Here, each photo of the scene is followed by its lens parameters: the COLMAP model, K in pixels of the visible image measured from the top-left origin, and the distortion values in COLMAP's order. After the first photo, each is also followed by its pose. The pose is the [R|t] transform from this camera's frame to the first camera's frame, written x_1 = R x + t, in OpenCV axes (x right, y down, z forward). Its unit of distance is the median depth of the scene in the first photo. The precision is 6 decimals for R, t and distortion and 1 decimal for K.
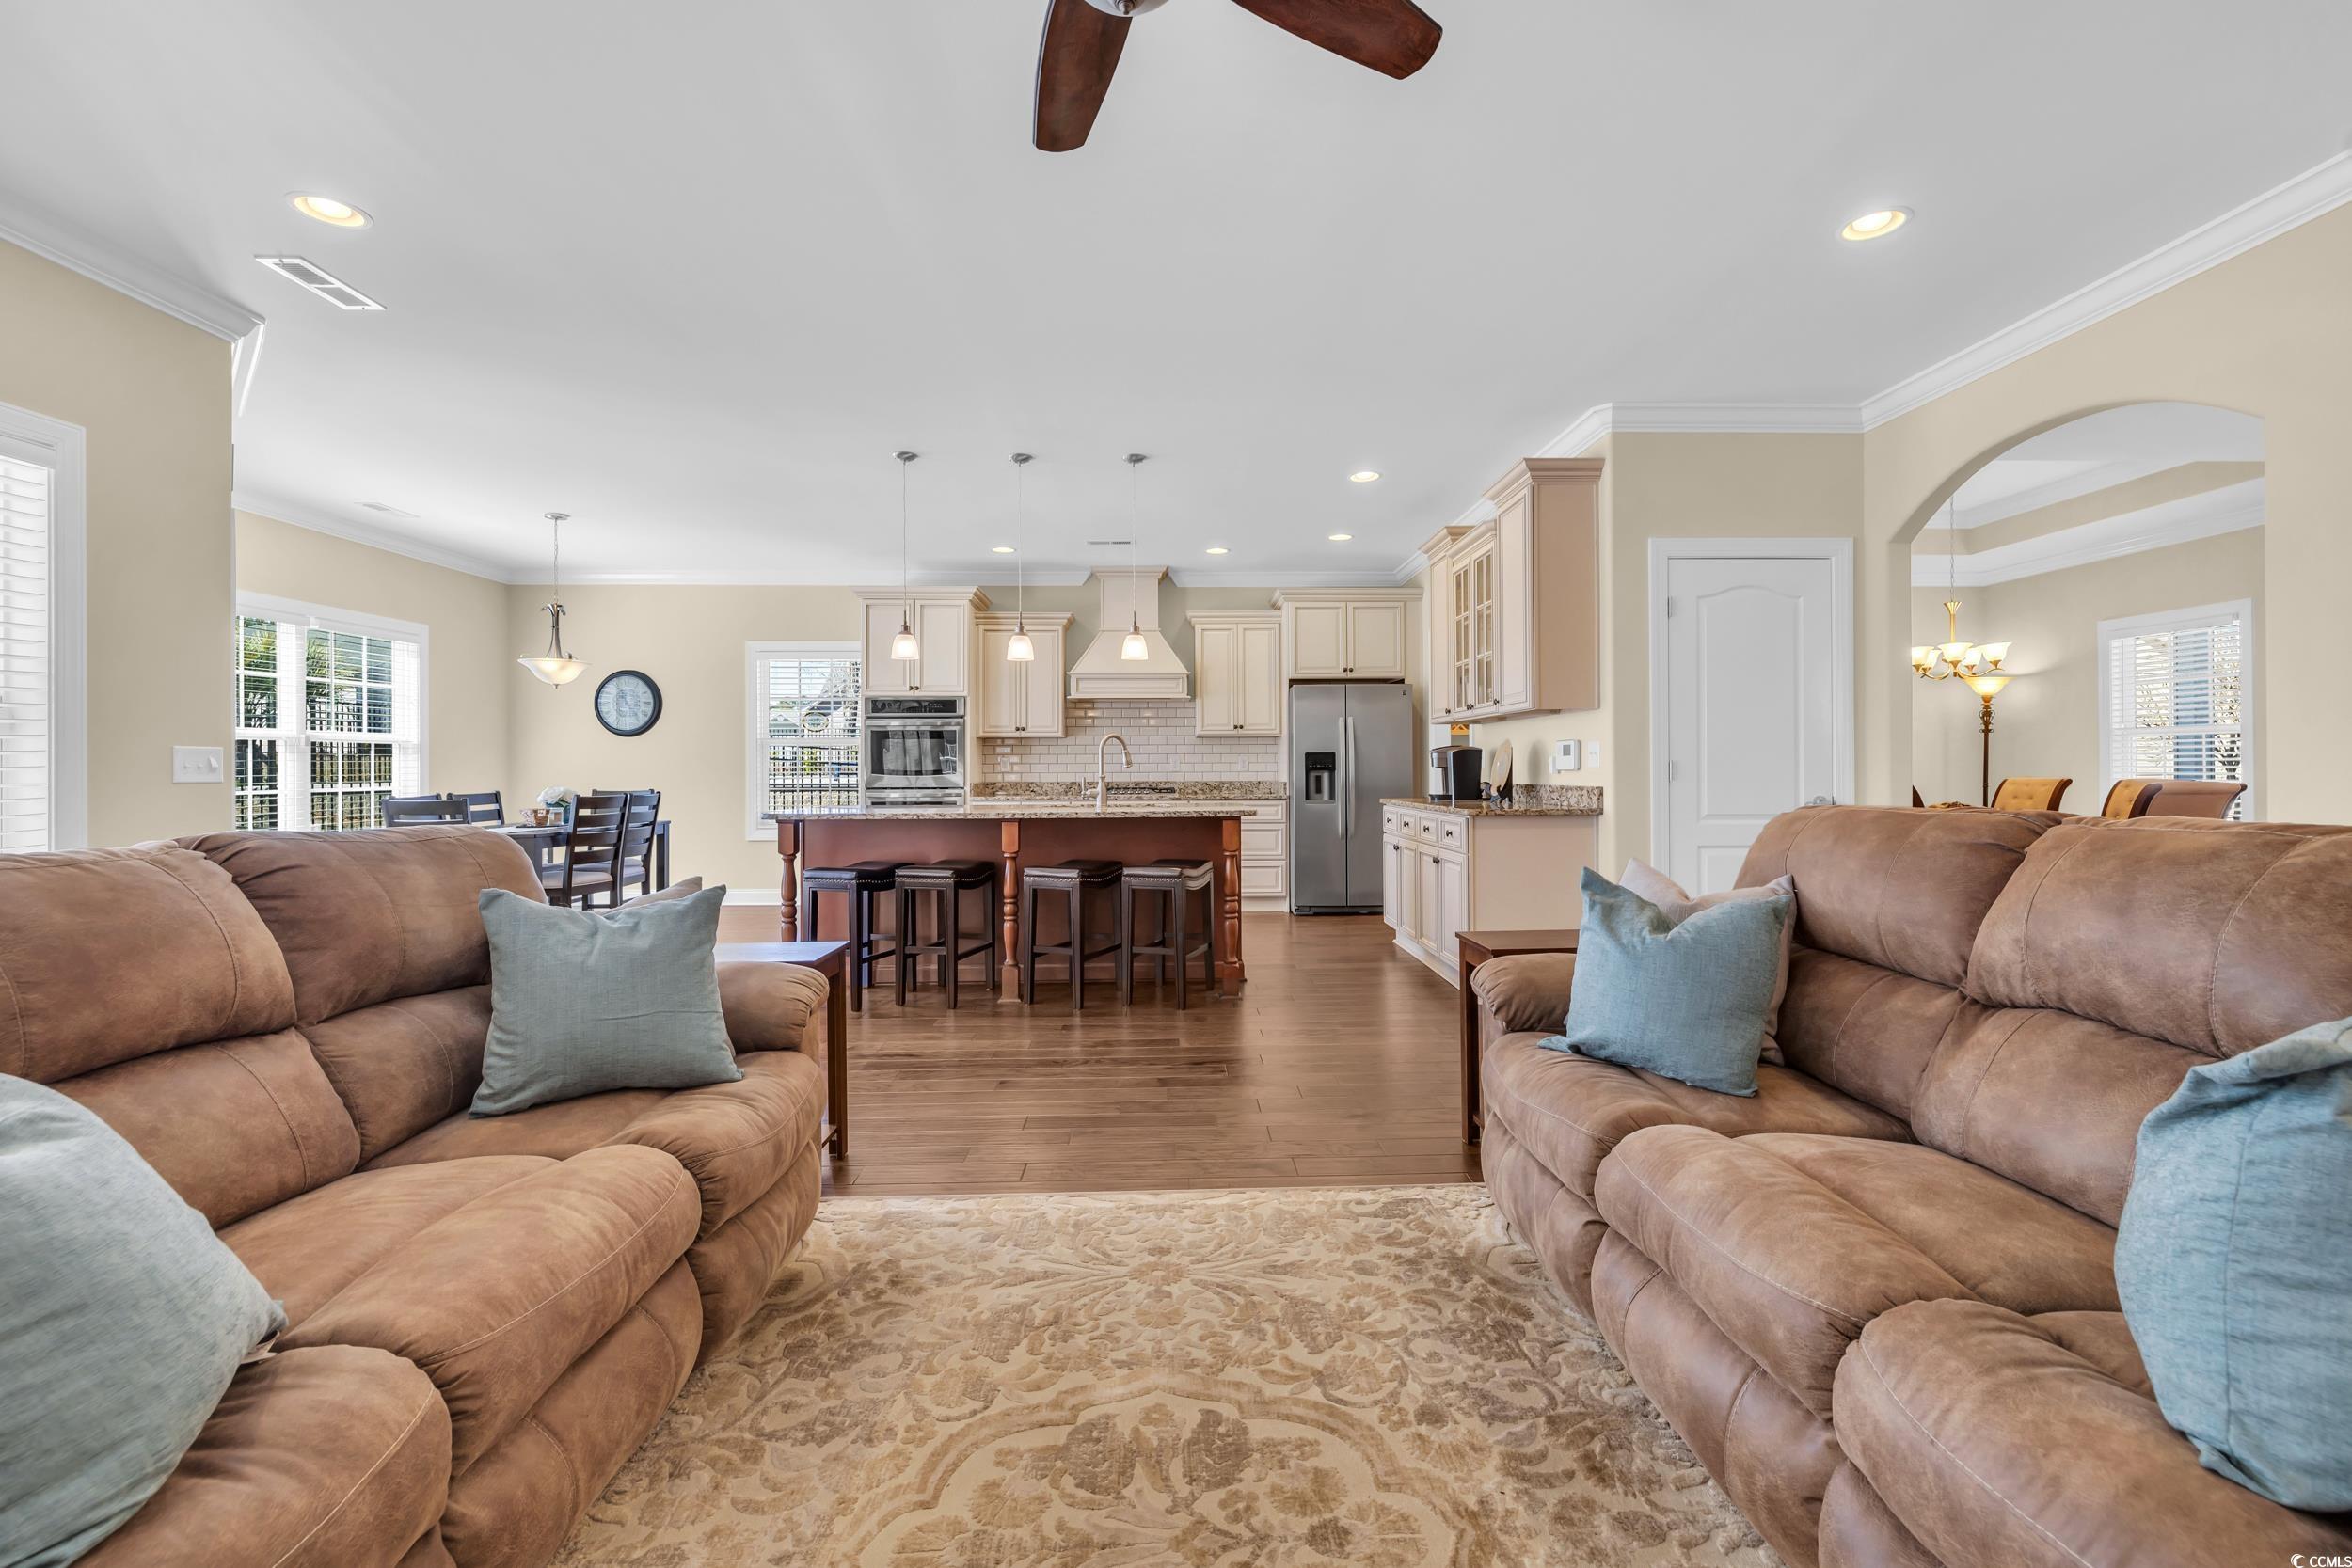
lens RADIAL K [[980.0, 0, 1185.6], [0, 980.0, 764.9], [0, 0, 1]] dist [0.000373, -0.000179]
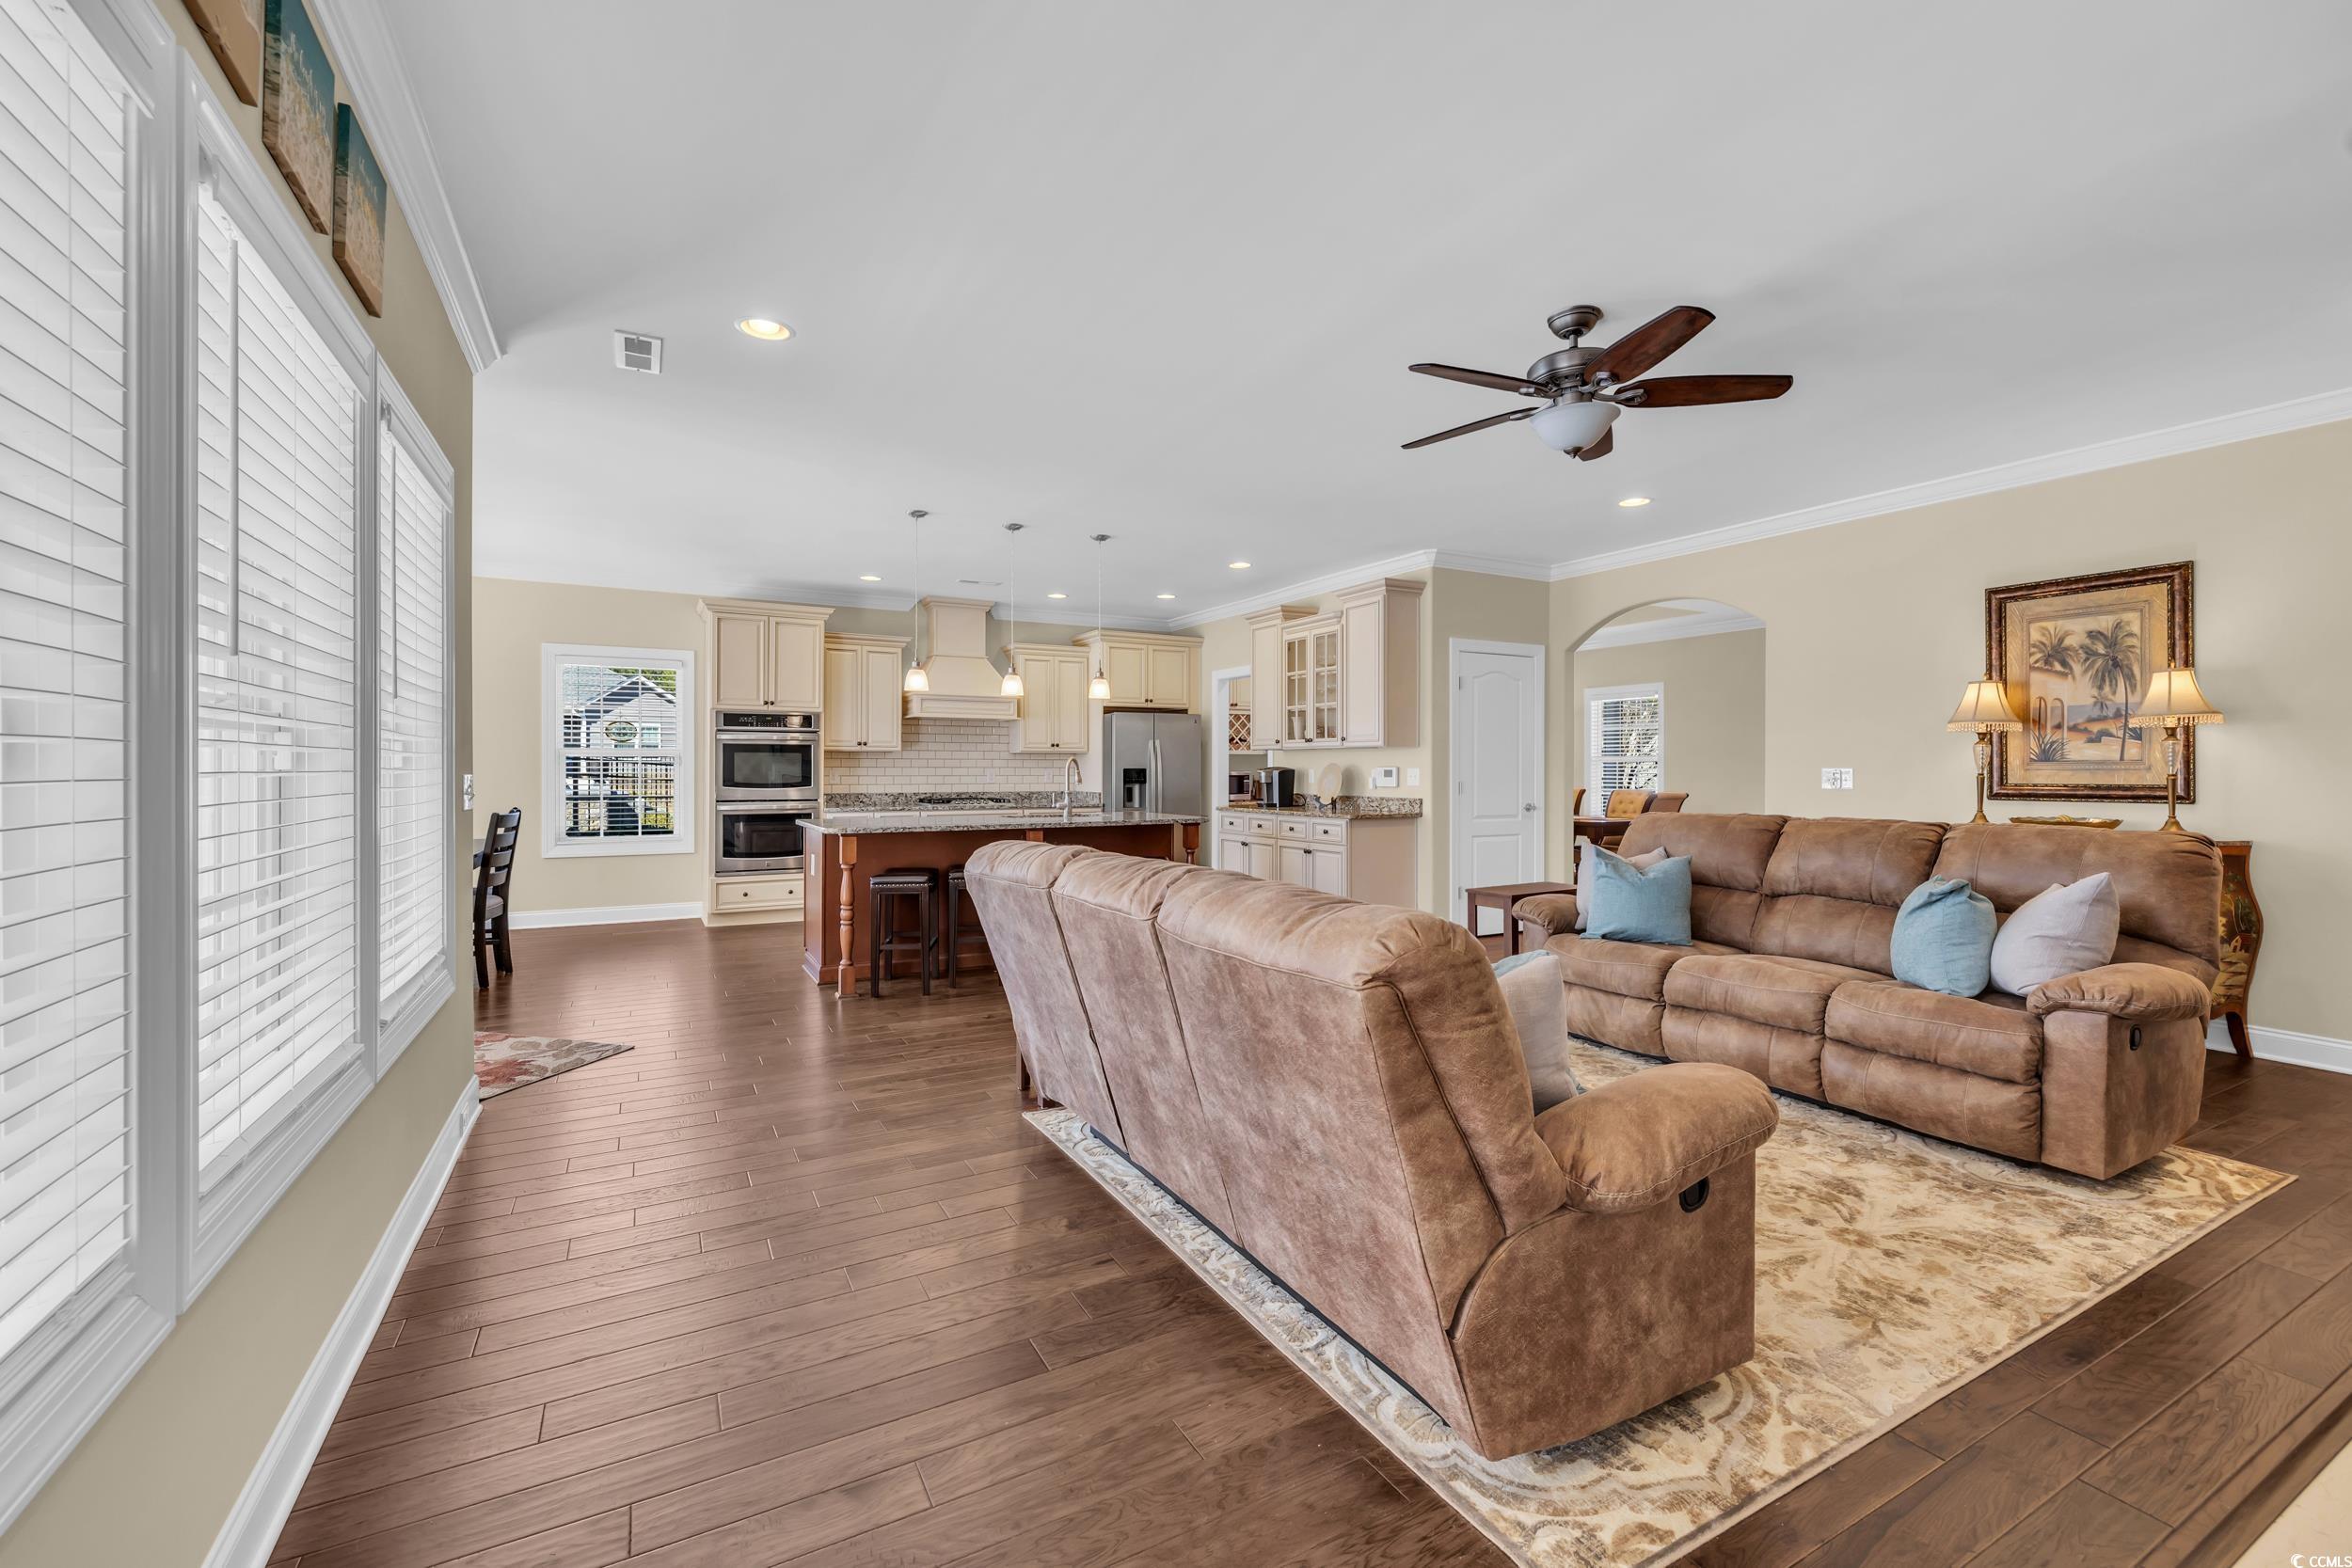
lens RADIAL K [[982.5, 0, 1184.5], [0, 982.5, 766.5], [0, 0, 1]] dist [0.001775, 0.000561]
pose [[0.889135, 0.006756, 0.457595, -0.361220], [-0.006918, 0.999975, -0.001323, -0.013559], [-0.457592, -0.001989, 0.889160, -0.110291]]
